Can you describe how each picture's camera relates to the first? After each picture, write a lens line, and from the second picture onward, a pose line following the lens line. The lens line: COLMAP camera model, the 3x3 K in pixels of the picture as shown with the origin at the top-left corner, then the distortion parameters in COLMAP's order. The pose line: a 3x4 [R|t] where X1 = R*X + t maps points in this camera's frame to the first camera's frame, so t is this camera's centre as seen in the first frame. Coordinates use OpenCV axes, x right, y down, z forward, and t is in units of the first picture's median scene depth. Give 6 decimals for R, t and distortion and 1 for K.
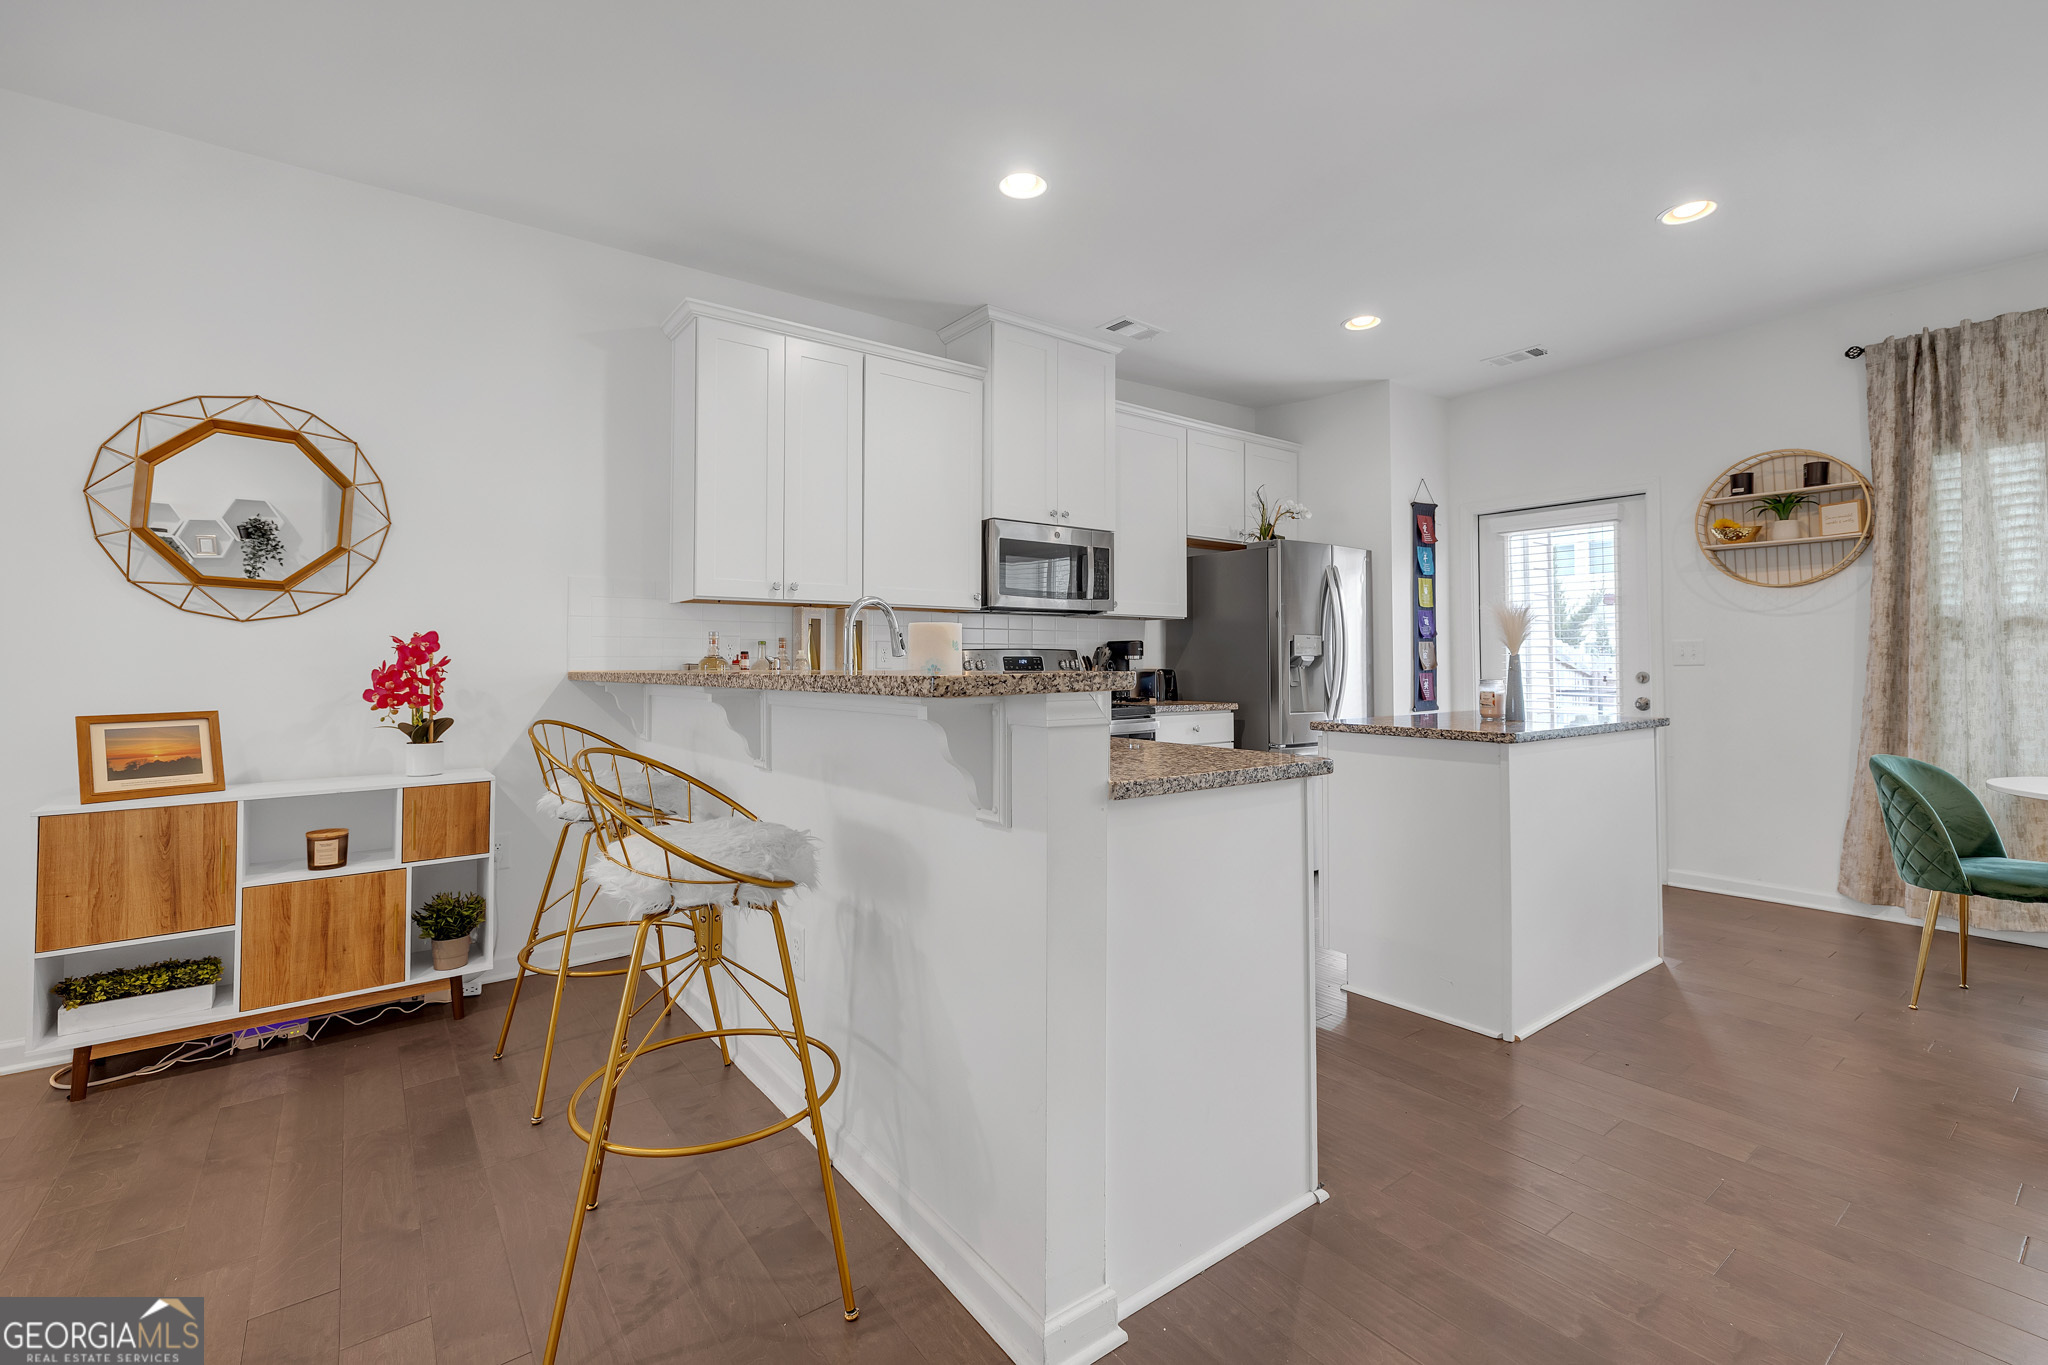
lens RADIAL K [[879.4, 0, 1015.7], [0, 879.4, 640.5], [0, 0, 1]] dist [0.001244, 0.000066]
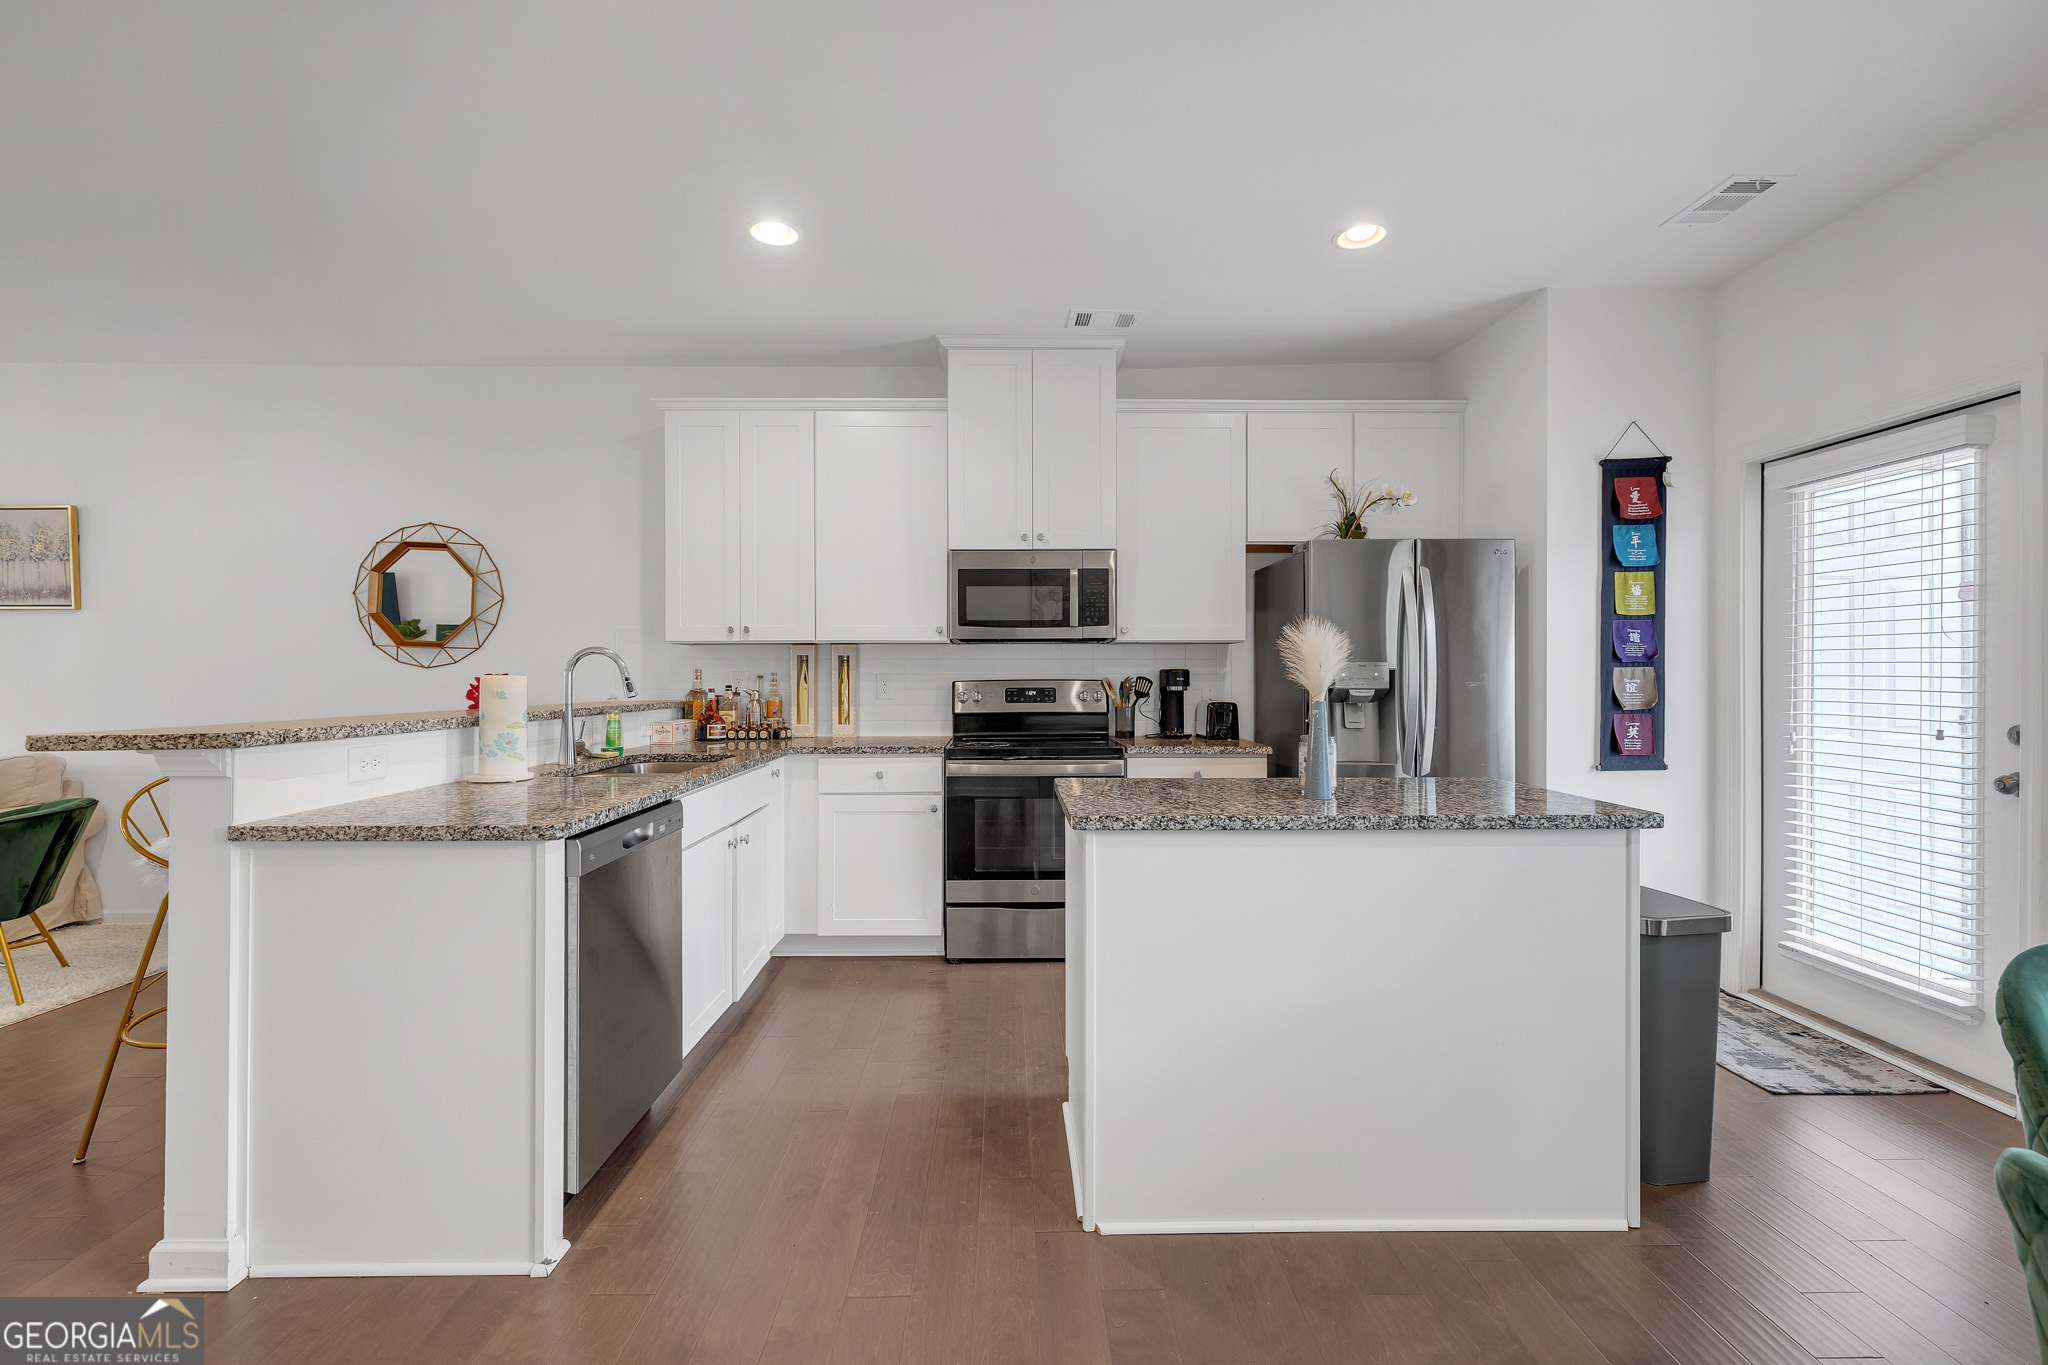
lens RADIAL K [[867.8, 0, 1023.2], [0, 867.8, 676.4], [0, 0, 1]] dist [-0.001280, -0.000167]
pose [[0.811989, 0.000877, -0.583672, 0.581629], [0.015833, 0.999598, 0.023530, -0.017450], [0.583458, -0.028347, 0.811648, 0.240338]]
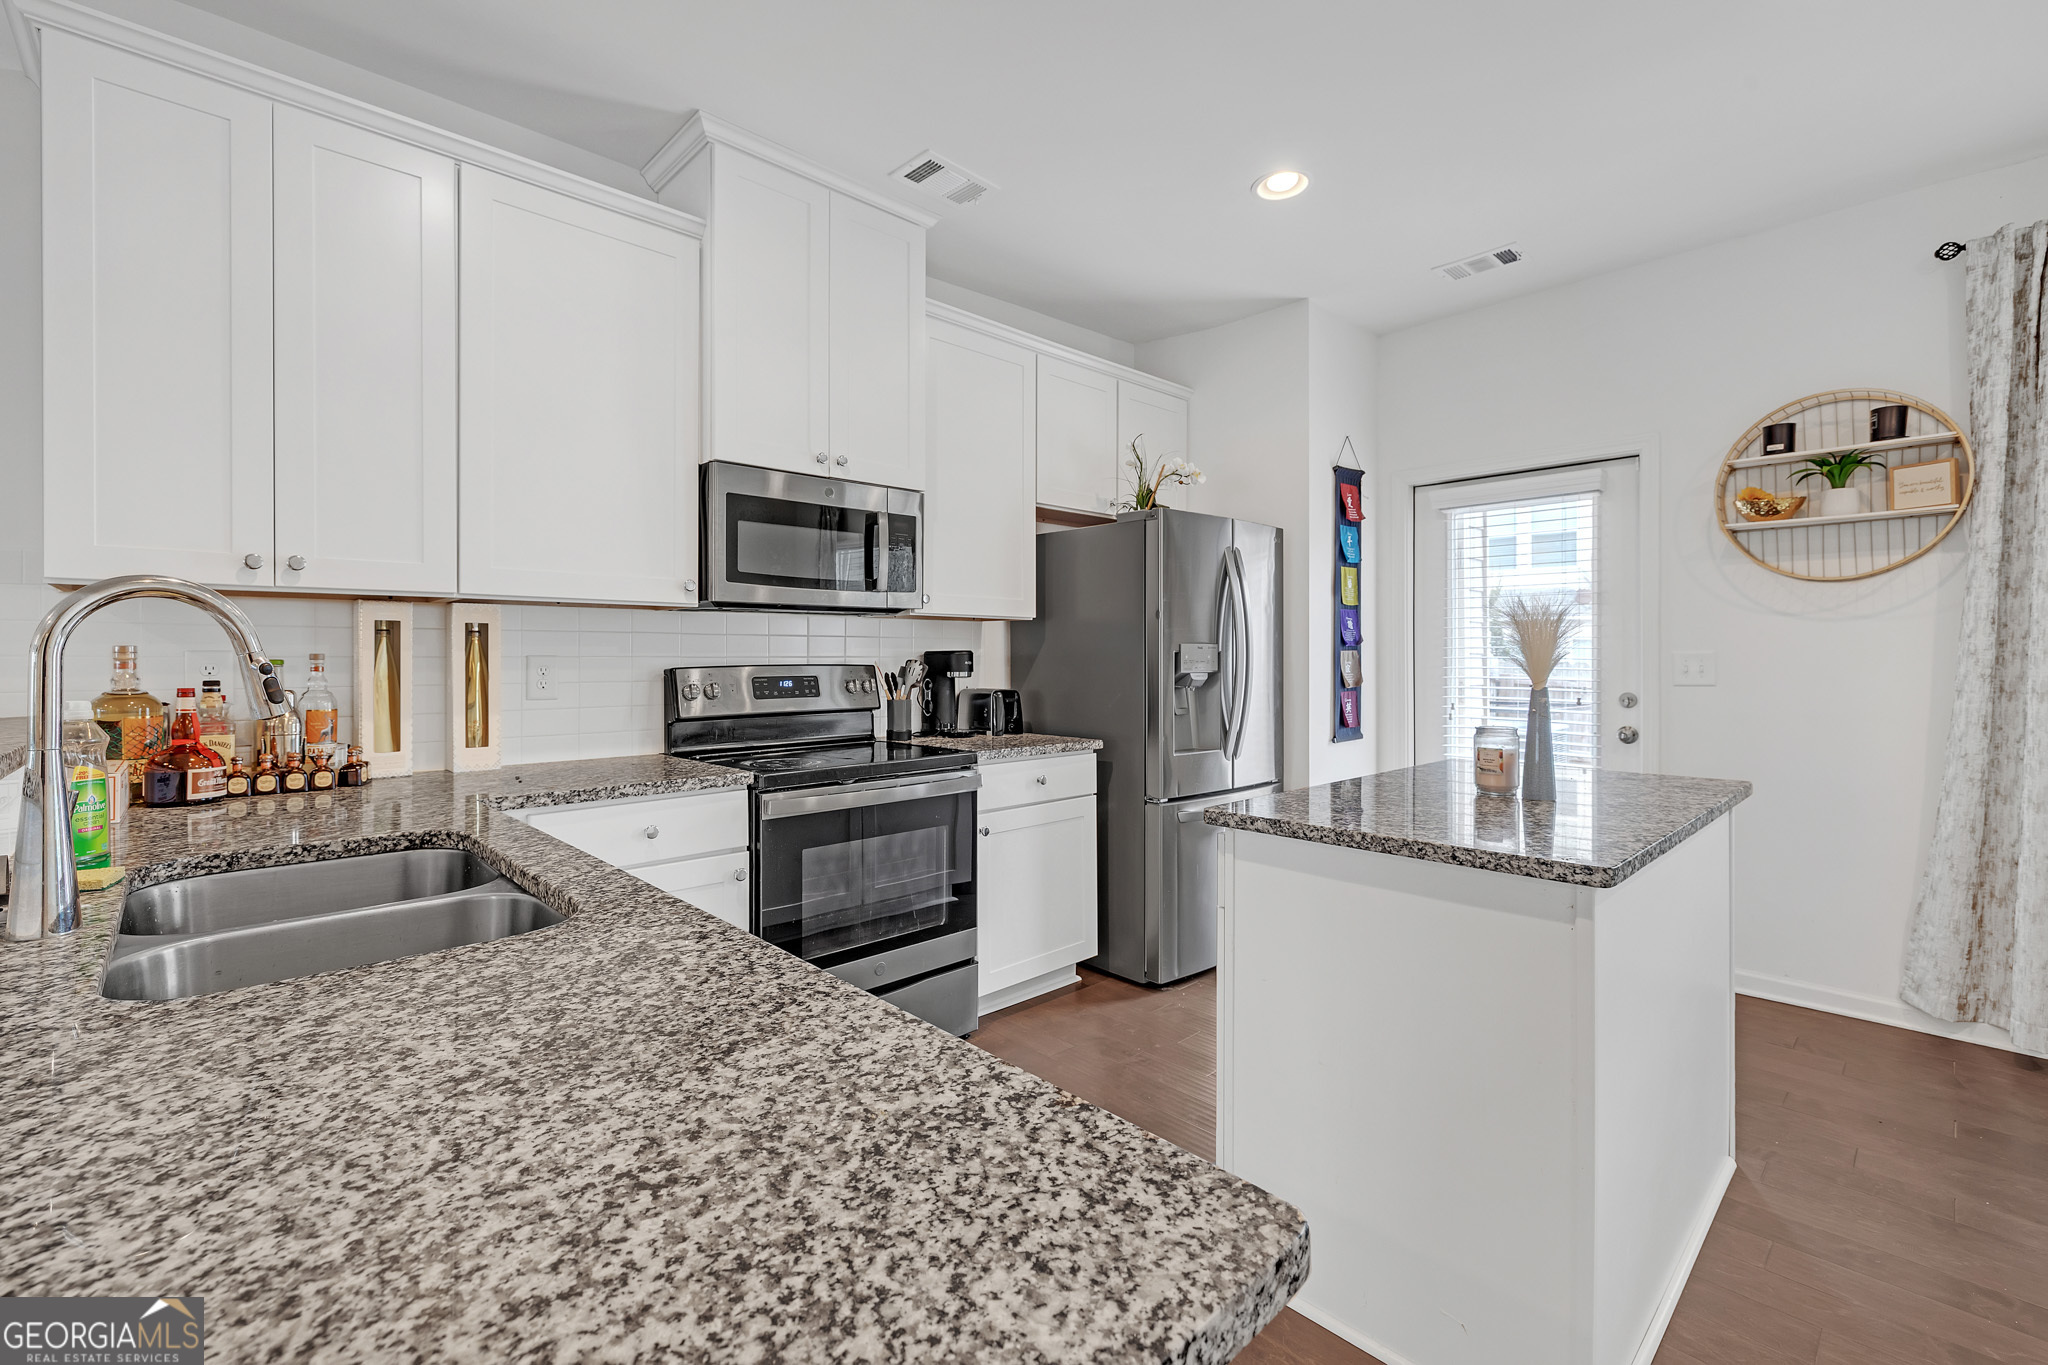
lens RADIAL K [[874.1, 0, 1004.7], [0, 874.1, 660.2], [0, 0, 1]] dist [-0.000893, -0.000096]
pose [[0.994471, -0.001522, 0.104997, 0.109509], [-0.001623, 0.999553, 0.029863, -0.015049], [-0.104996, -0.029868, 0.994024, 0.339305]]
